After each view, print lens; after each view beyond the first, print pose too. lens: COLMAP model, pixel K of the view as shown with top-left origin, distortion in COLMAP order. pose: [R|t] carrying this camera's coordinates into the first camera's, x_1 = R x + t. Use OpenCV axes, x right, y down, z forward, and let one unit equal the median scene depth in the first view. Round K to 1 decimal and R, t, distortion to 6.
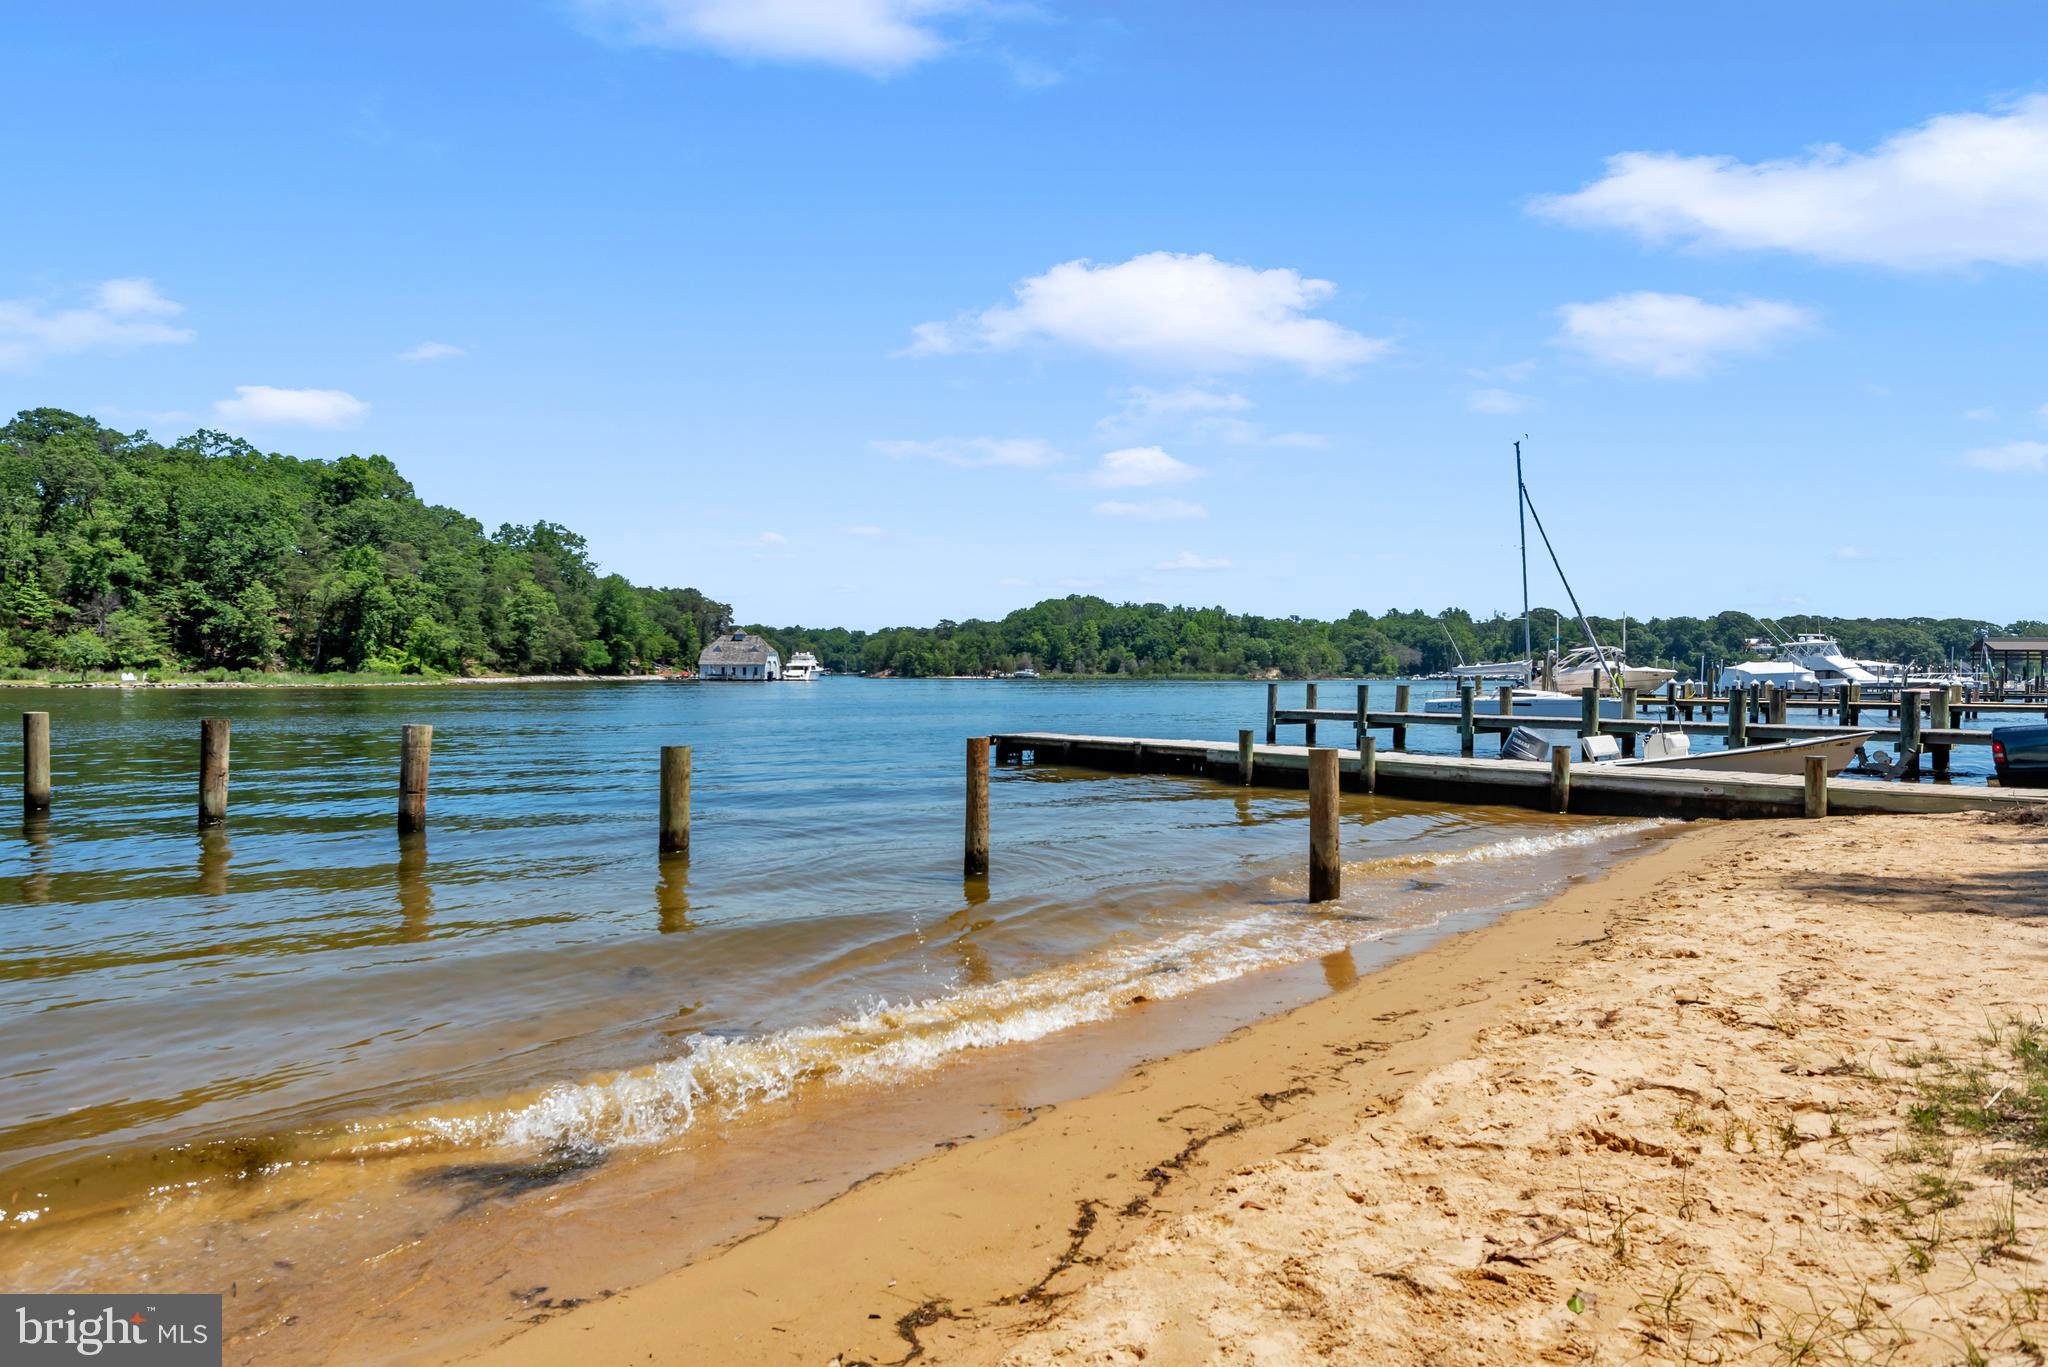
lens RADIAL K [[1193.5, 0, 1007.4], [0, 1193.5, 701.4], [0, 0, 1]] dist [-0.008297, -0.004260]
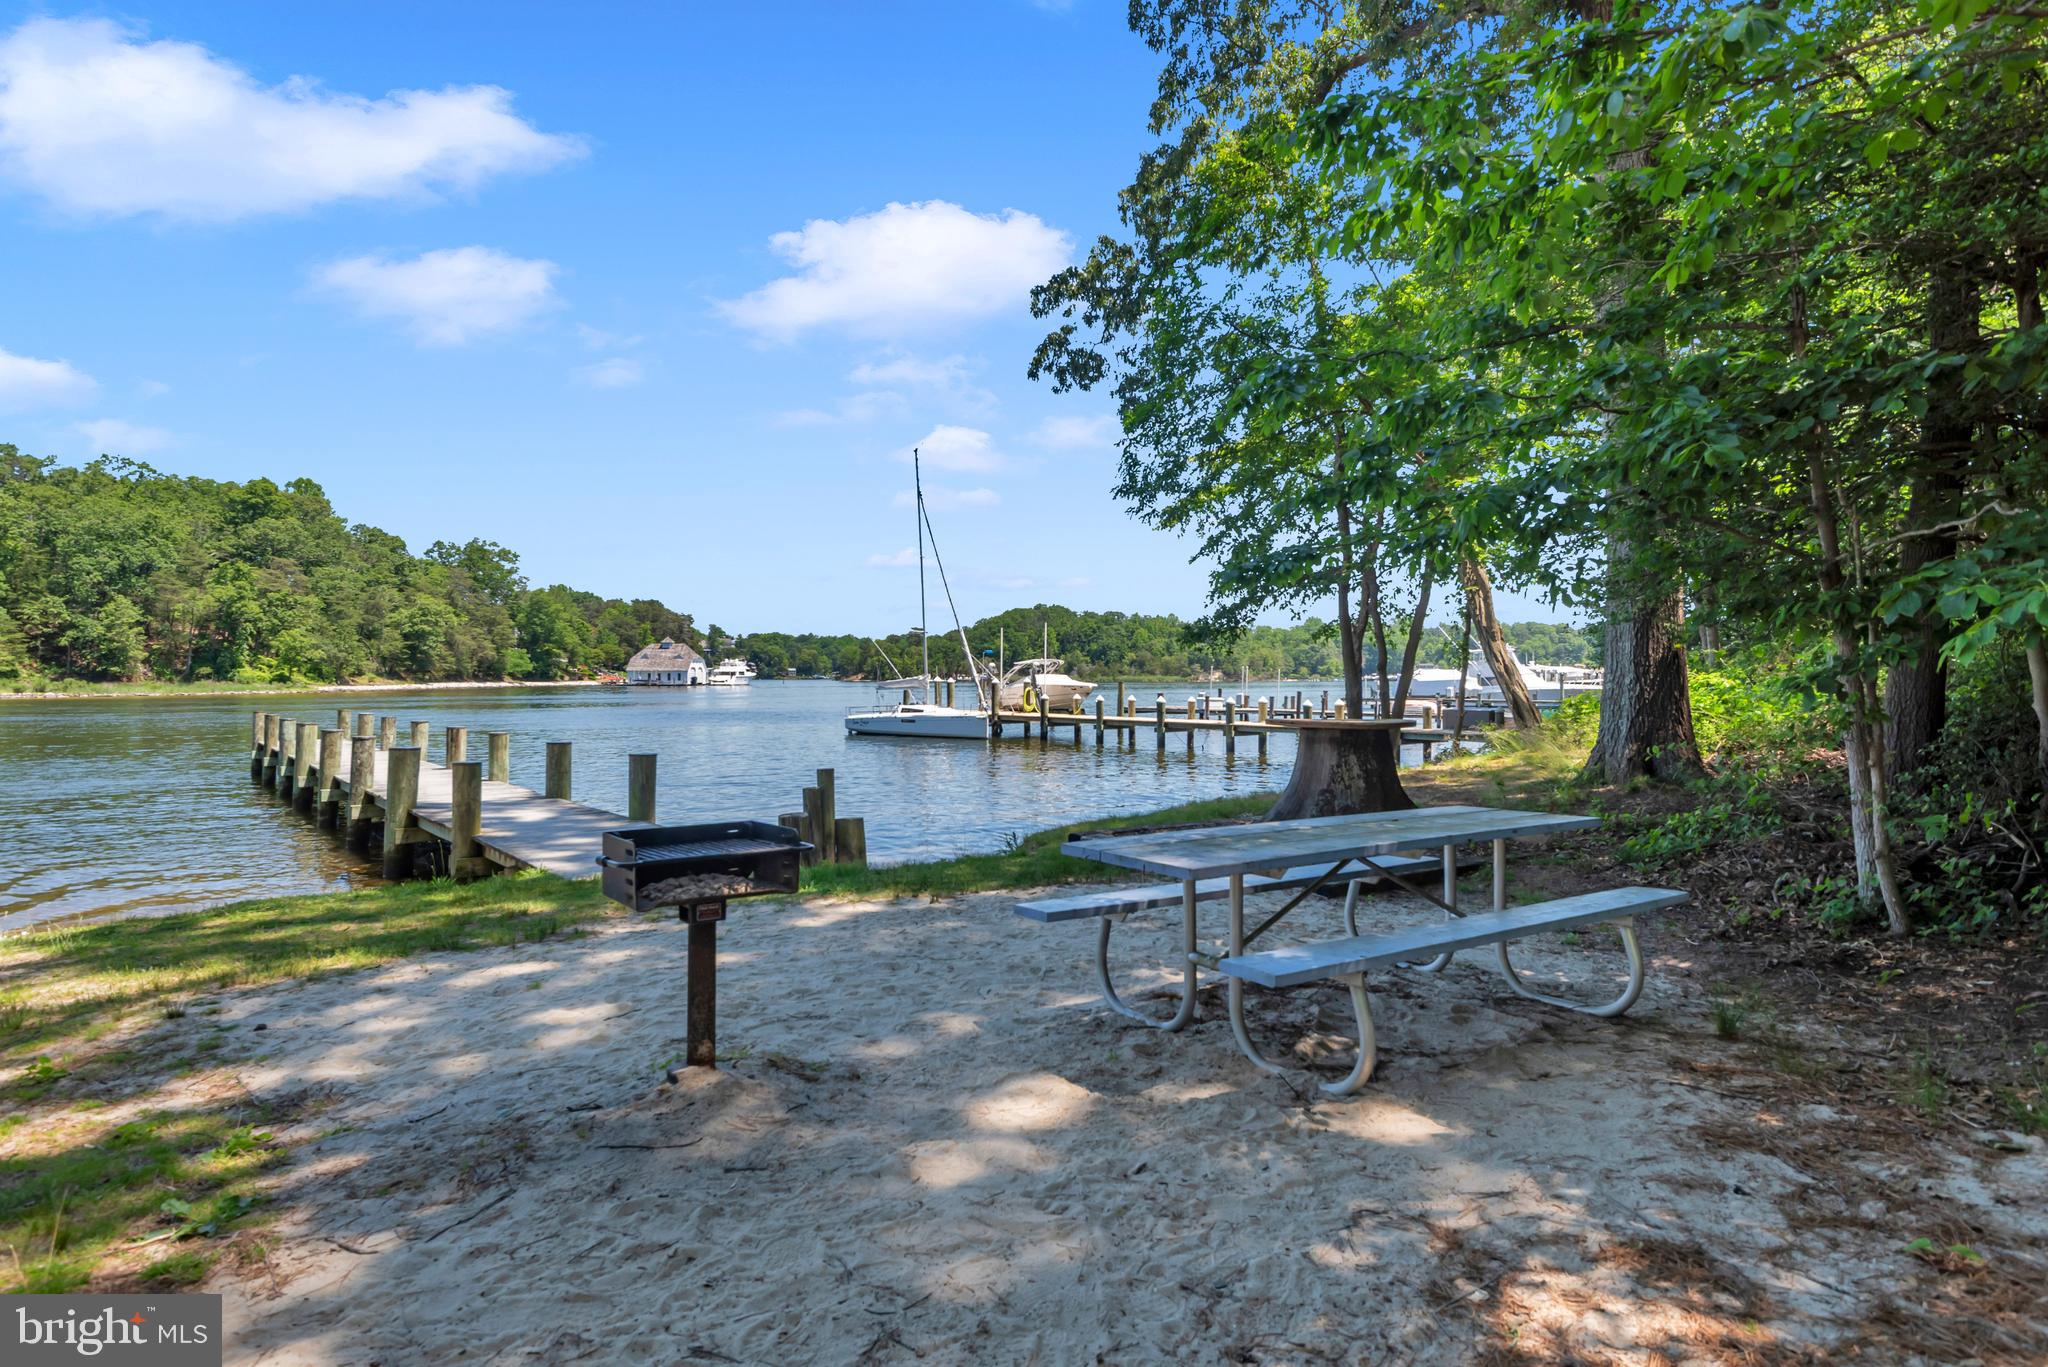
lens RADIAL K [[1082.4, 0, 1016.8], [0, 1082.4, 689.5], [0, 0, 1]] dist [-0.007053, 0.000027]
pose [[0.999991, -0.004264, 0.000494, 0.141530], [0.004268, 0.999936, -0.010437, -0.003413], [-0.000449, 0.010439, 0.999945, 0.033414]]
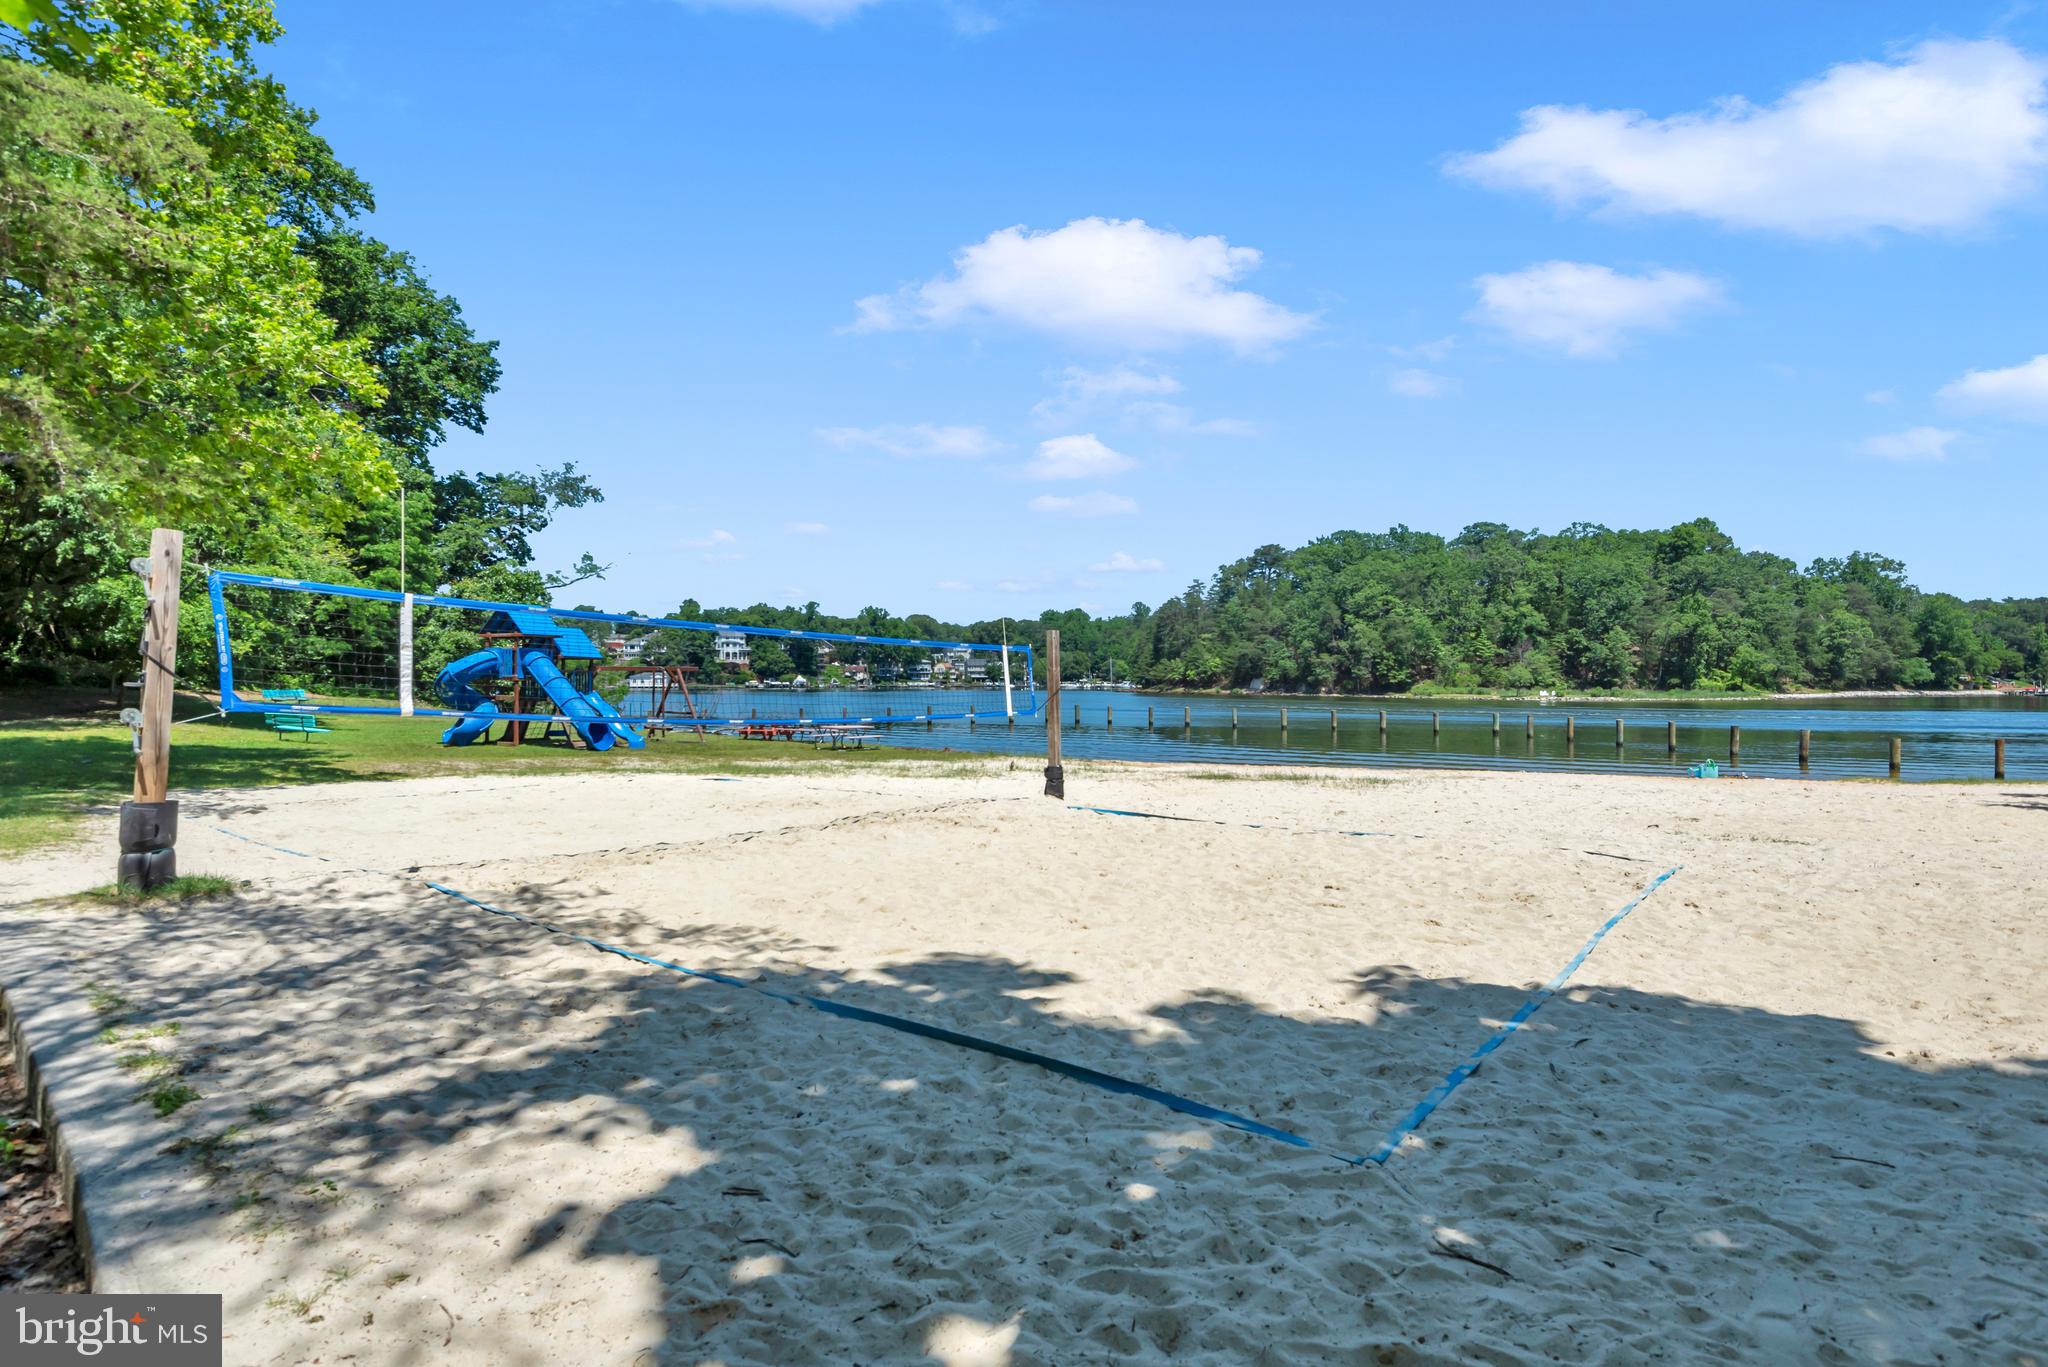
lens RADIAL K [[982.9, 0, 1031.0], [0, 982.9, 676.2], [0, 0, 1]] dist [-0.005927, -0.006071]
pose [[0.476232, -0.009495, -0.879268, 0.061518], [-0.018739, 0.999605, -0.020944, -0.002017], [0.879120, 0.026451, 0.475866, -0.157196]]
